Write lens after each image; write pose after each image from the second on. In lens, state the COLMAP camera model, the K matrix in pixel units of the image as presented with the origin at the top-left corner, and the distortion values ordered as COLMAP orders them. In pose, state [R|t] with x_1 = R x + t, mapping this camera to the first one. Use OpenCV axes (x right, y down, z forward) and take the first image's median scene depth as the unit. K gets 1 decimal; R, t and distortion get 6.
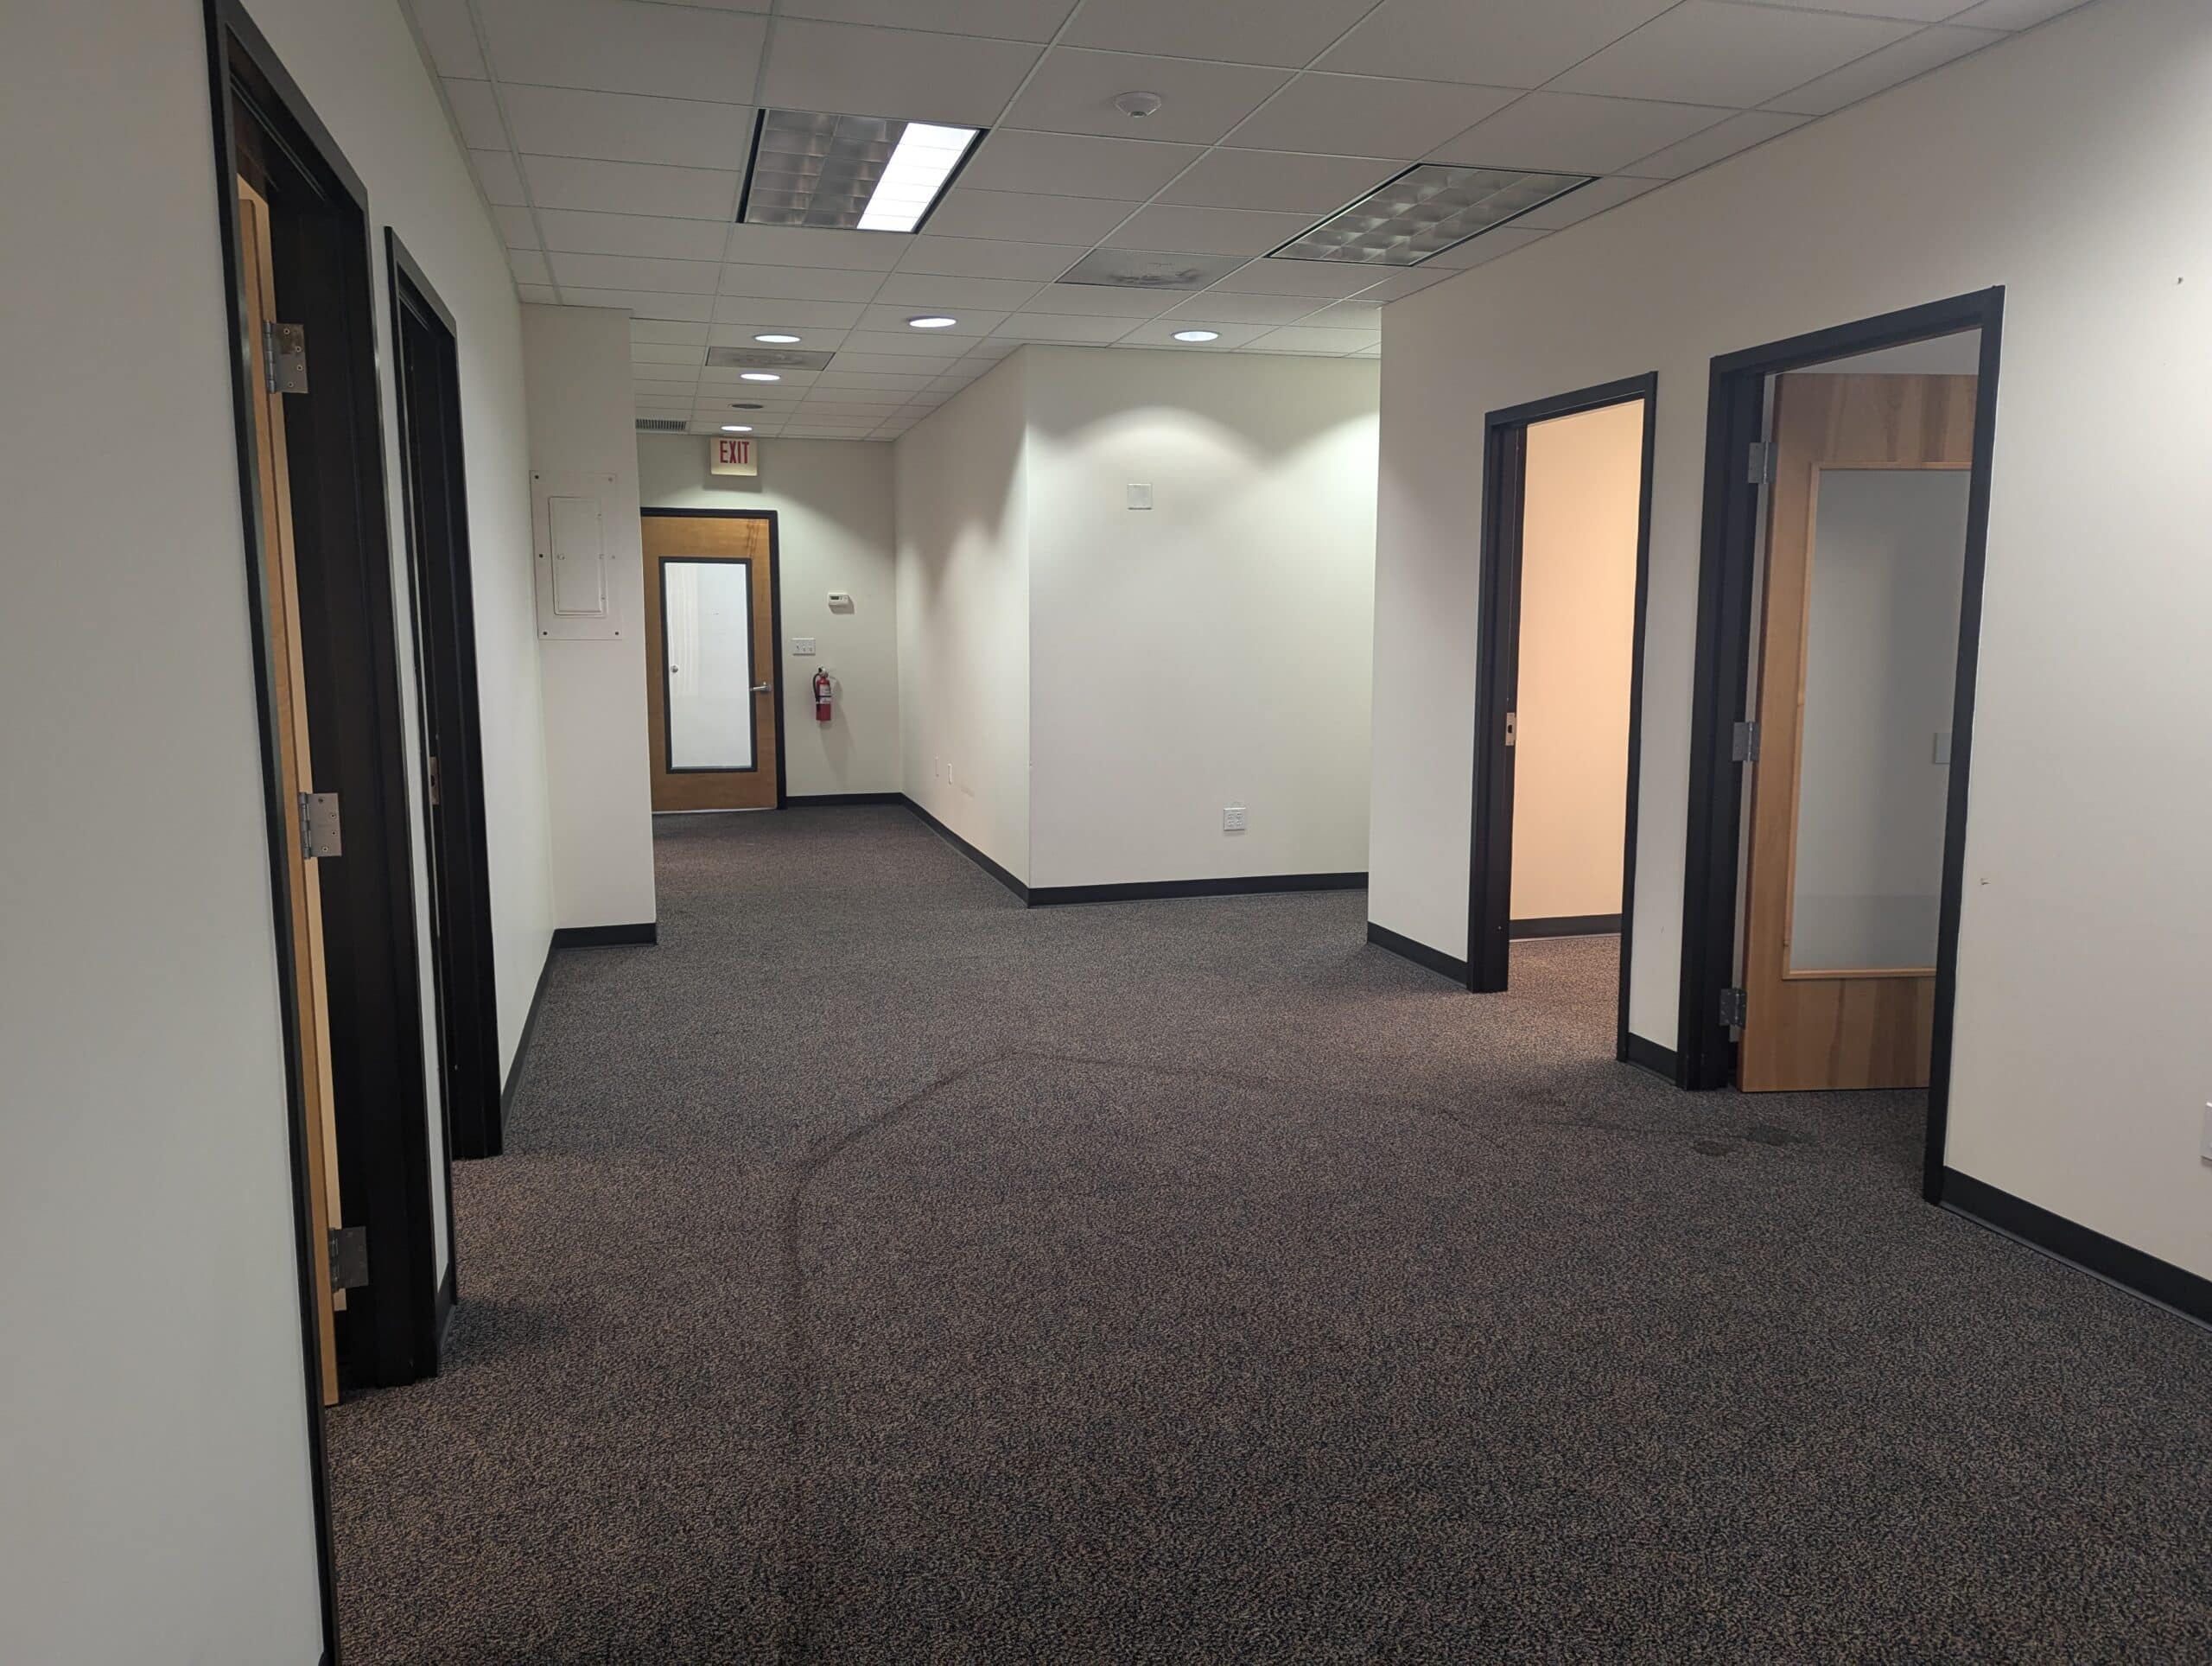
lens RADIAL K [[1564.9, 0, 1108.2], [0, 1564.9, 837.8], [0, 0, 1]] dist [0.054422, -0.009462]
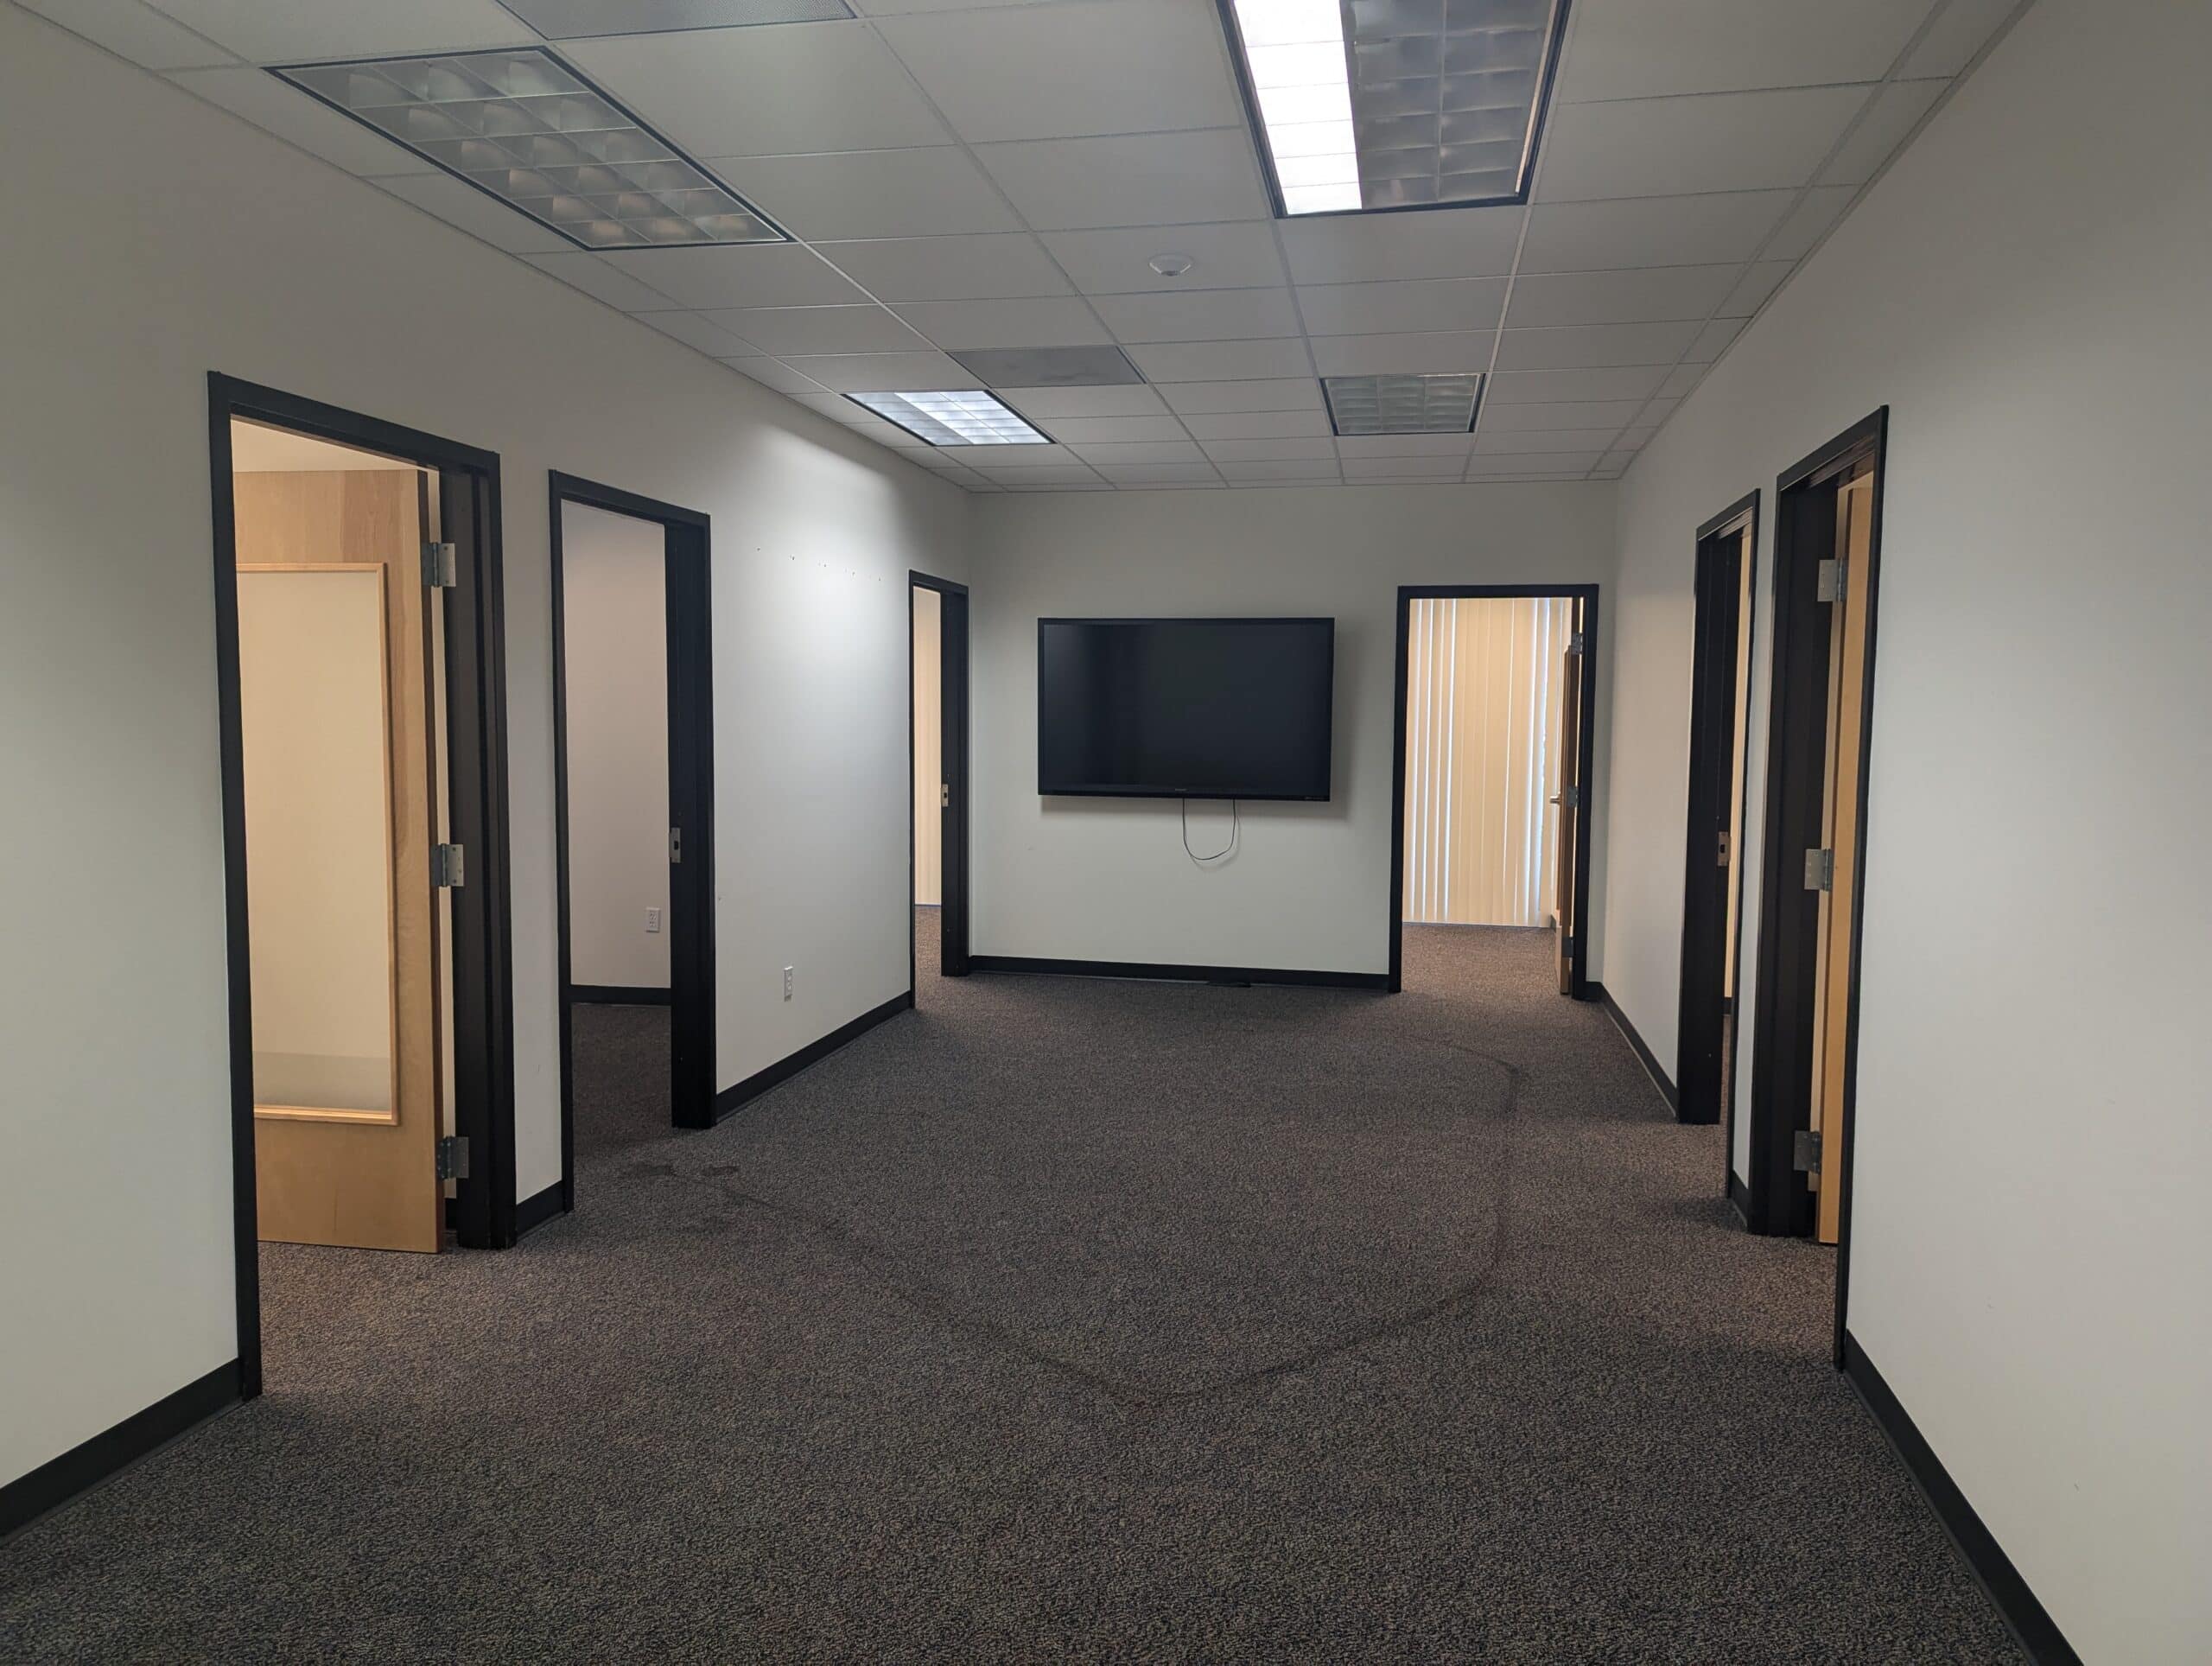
lens RADIAL K [[1564.9, 0, 1107.3], [0, 1564.9, 826.5], [0, 0, 1]] dist [0.054422, -0.009462]
pose [[-0.890808, -0.041922, 0.452441, -0.409980], [0.054879, 0.978519, 0.198718, -0.280882], [-0.451053, 0.201849, -0.869372, 1.869643]]
